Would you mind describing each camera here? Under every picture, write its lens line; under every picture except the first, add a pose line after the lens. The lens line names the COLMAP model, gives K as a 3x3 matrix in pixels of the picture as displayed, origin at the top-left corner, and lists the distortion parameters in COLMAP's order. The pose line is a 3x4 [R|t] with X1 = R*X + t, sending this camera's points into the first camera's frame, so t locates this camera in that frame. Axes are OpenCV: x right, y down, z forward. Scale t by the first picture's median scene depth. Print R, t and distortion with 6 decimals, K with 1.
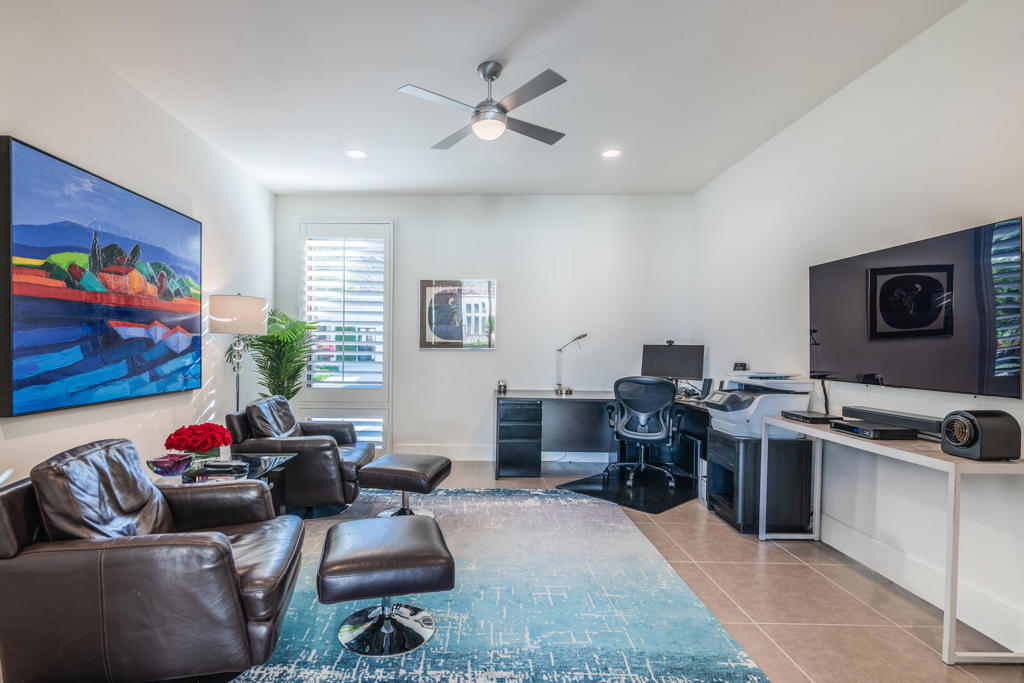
lens RADIAL K [[486.5, 0, 503.5], [0, 486.5, 349.3], [0, 0, 1]] dist [-0.003532, -0.000222]
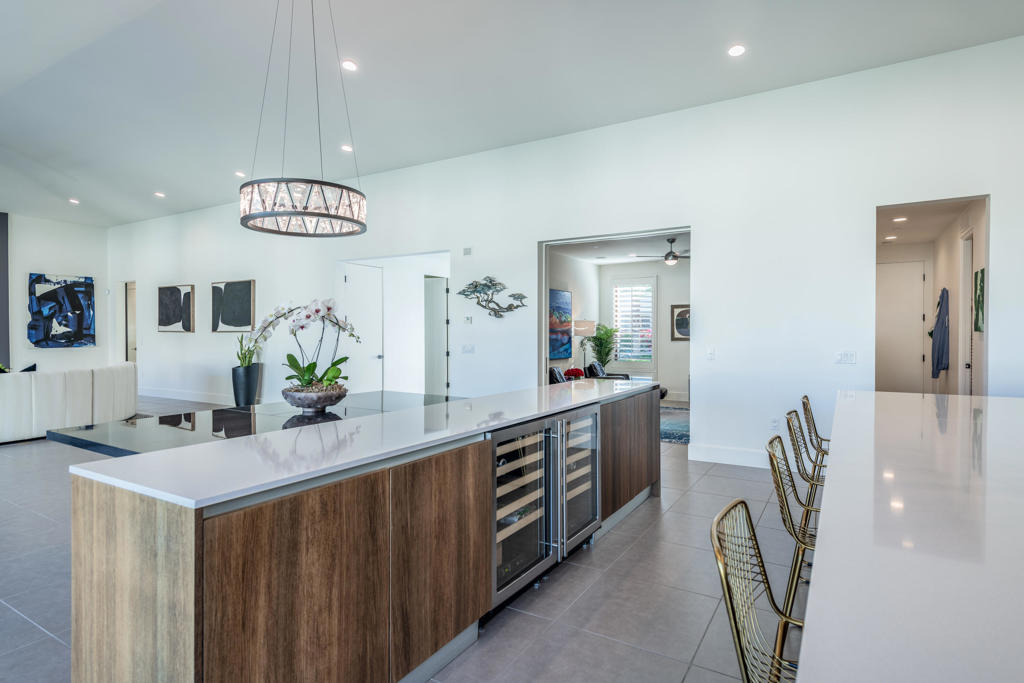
lens RADIAL K [[566.6, 0, 507.8], [0, 566.6, 338.4], [0, 0, 1]] dist [0.023419, -0.000325]
pose [[0.816961, 0.006870, -0.576652, 0.727257], [0.000767, 0.999915, 0.013000, -0.053081], [0.576693, -0.011063, 0.816886, -1.448671]]
